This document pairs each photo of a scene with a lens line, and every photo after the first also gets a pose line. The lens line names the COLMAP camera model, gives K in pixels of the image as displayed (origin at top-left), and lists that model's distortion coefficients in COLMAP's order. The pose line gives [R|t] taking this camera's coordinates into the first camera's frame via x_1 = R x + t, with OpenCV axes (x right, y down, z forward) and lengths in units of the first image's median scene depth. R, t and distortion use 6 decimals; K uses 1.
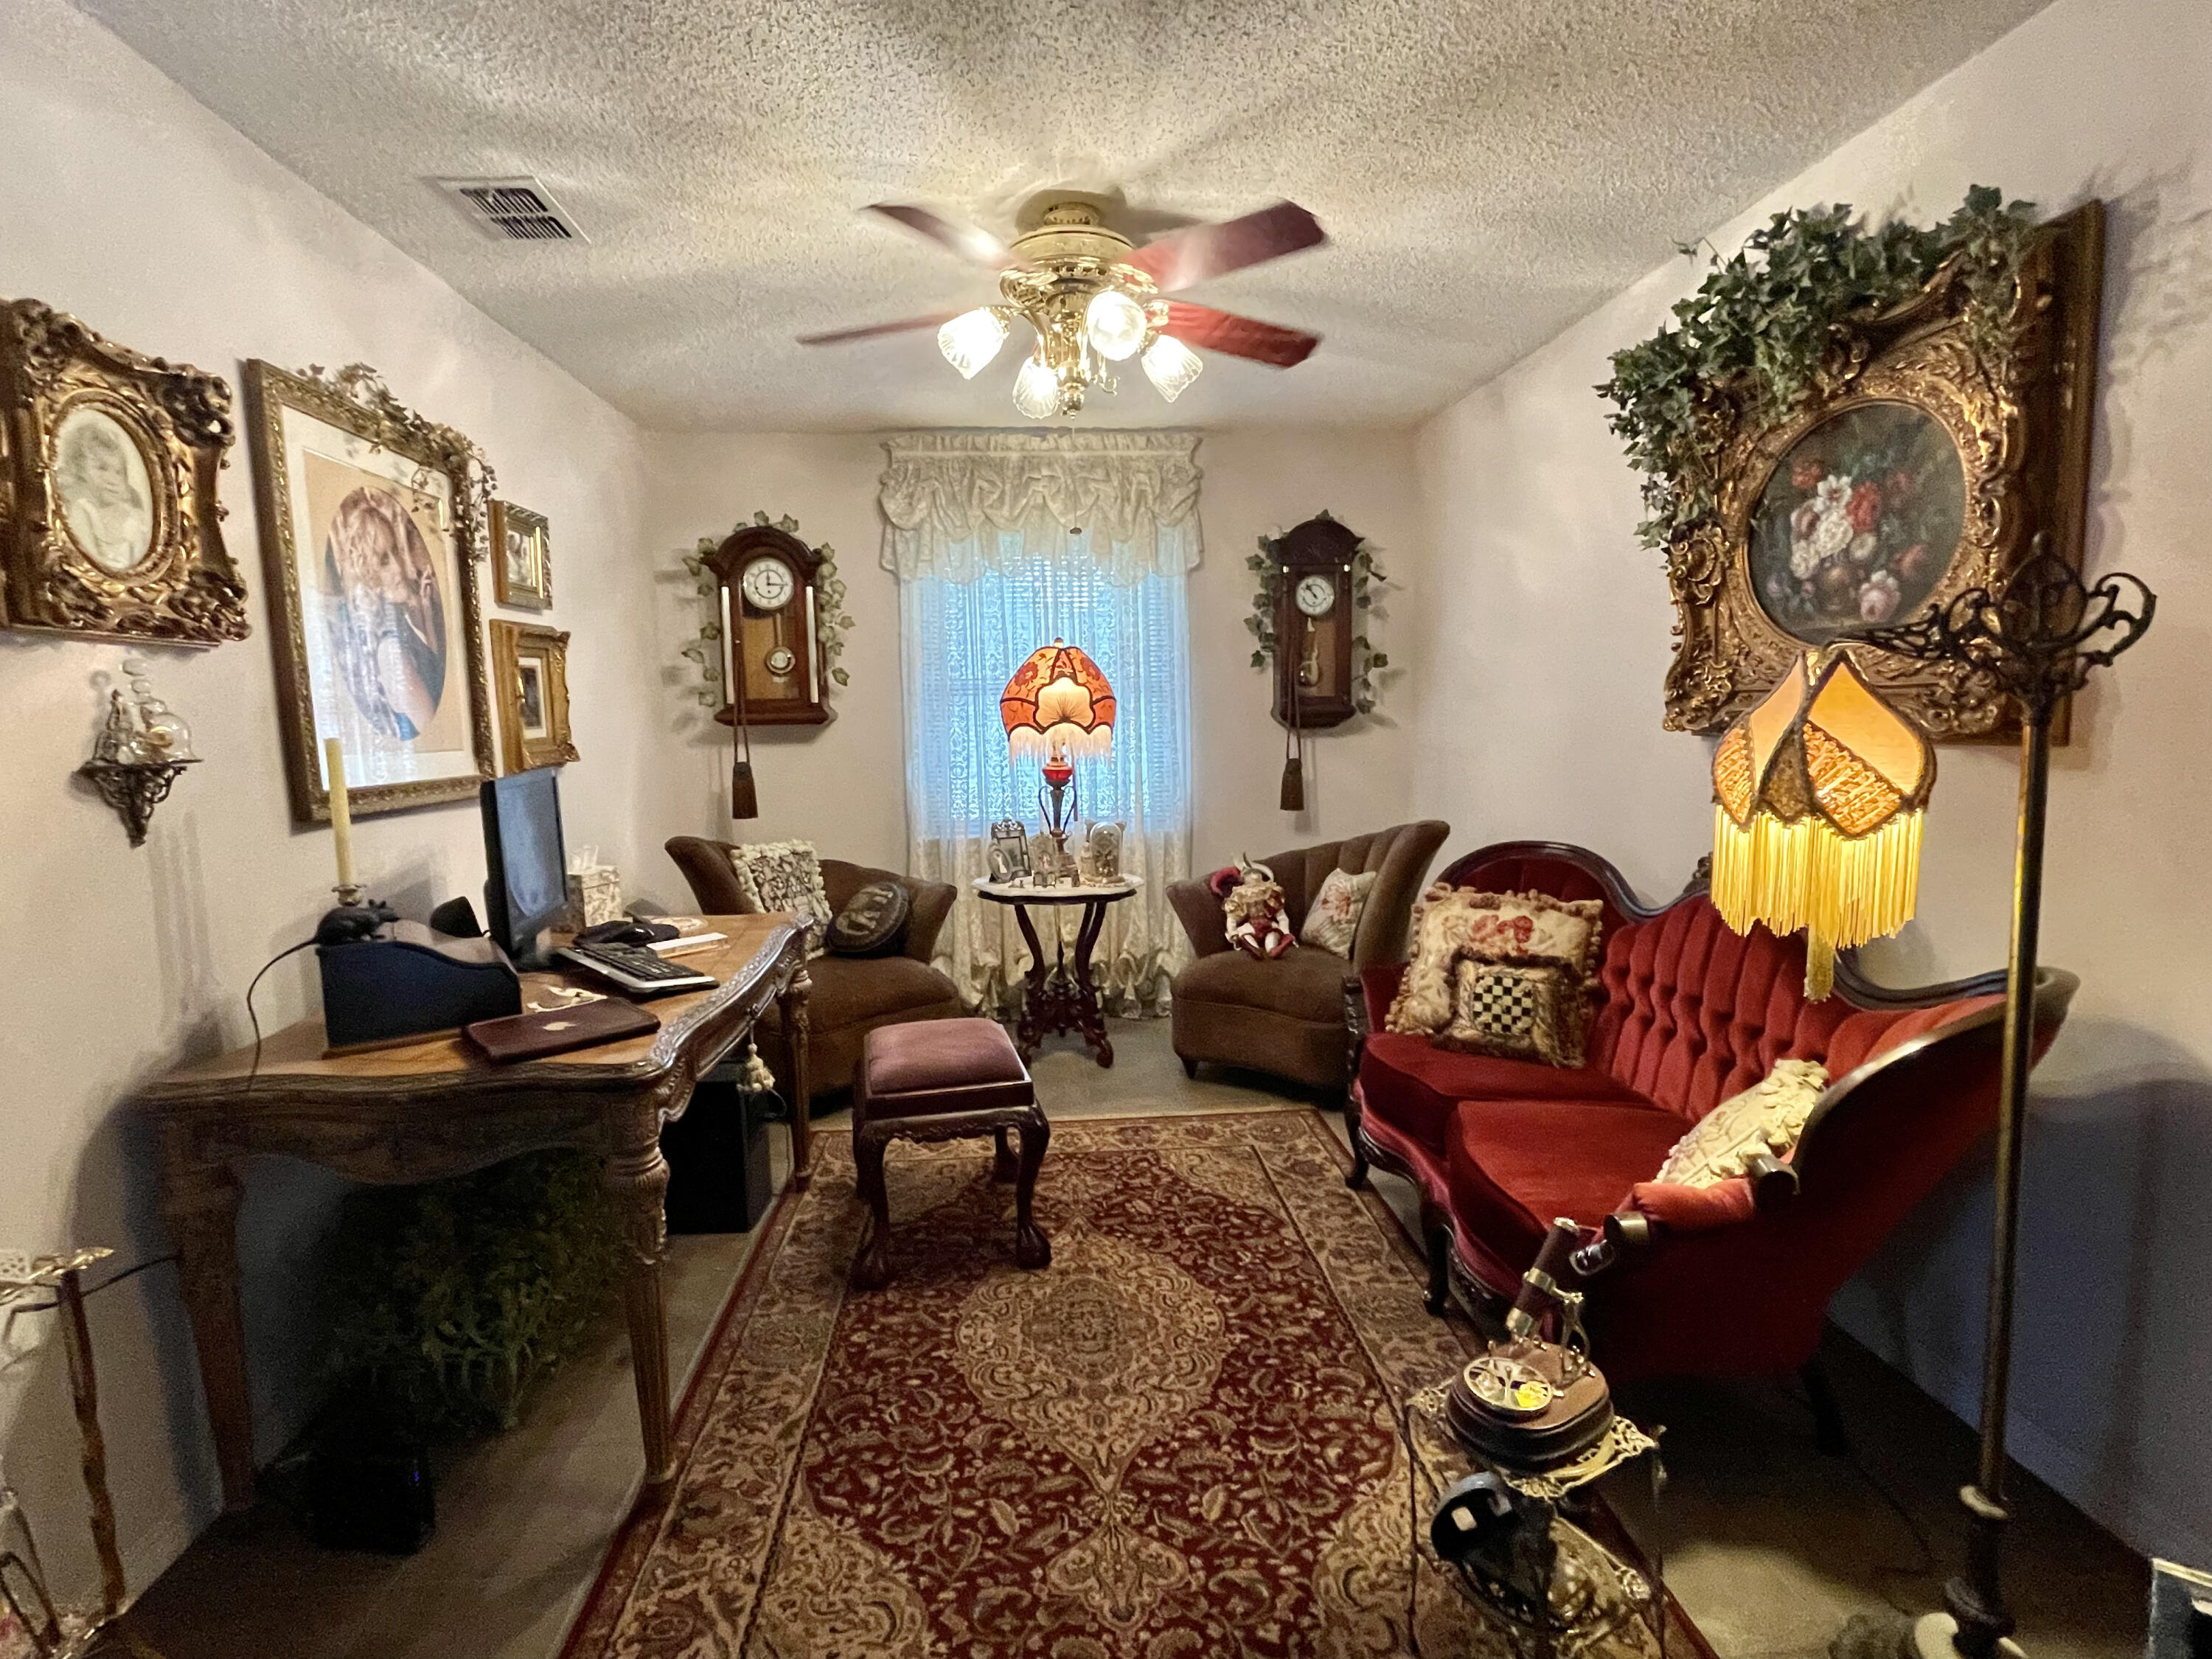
lens RADIAL K [[1059.9, 0, 1110.9], [0, 1059.9, 832.5], [0, 0, 1]] dist [0.017835, 0.000387]
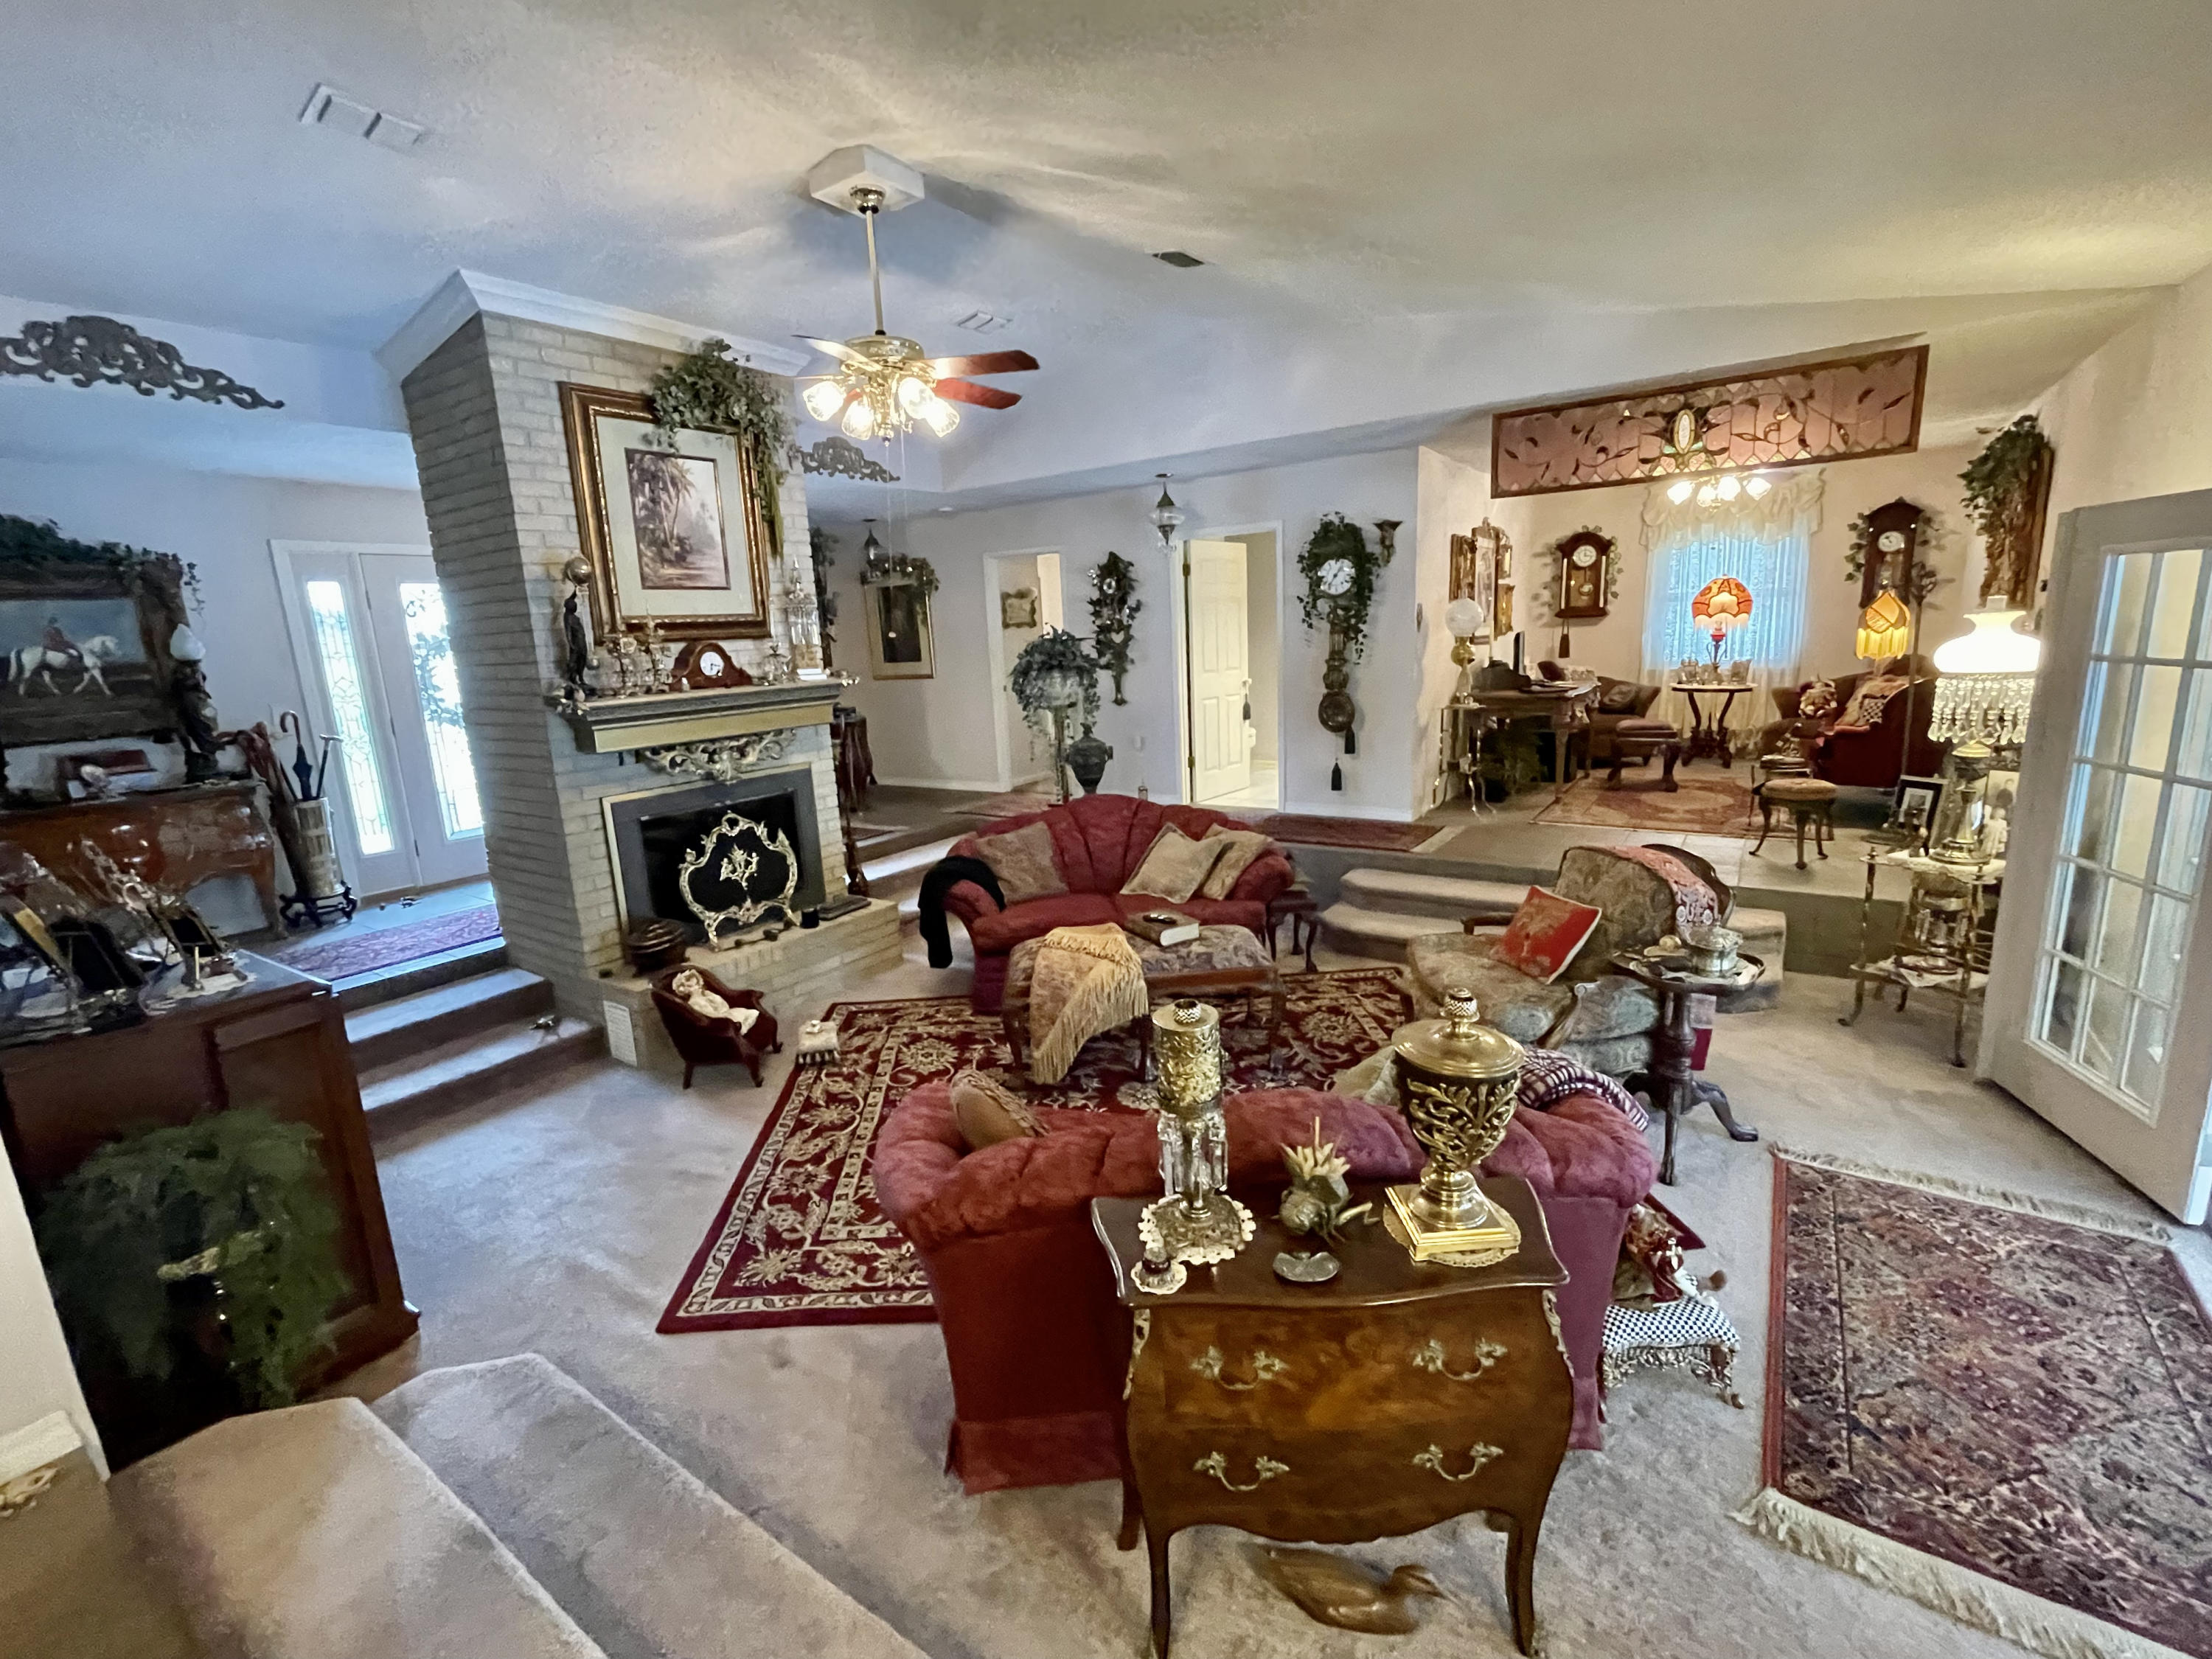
lens RADIAL K [[968.0, 0, 1102.7], [0, 968.0, 829.0], [0, 0, 1]] dist [-0.005659, -0.000846]
pose [[0.769713, 0.110859, -0.628691, 0.262225], [-0.044669, 0.991746, 0.120189, 0.152910], [0.636825, -0.064429, 0.768312, -1.341504]]
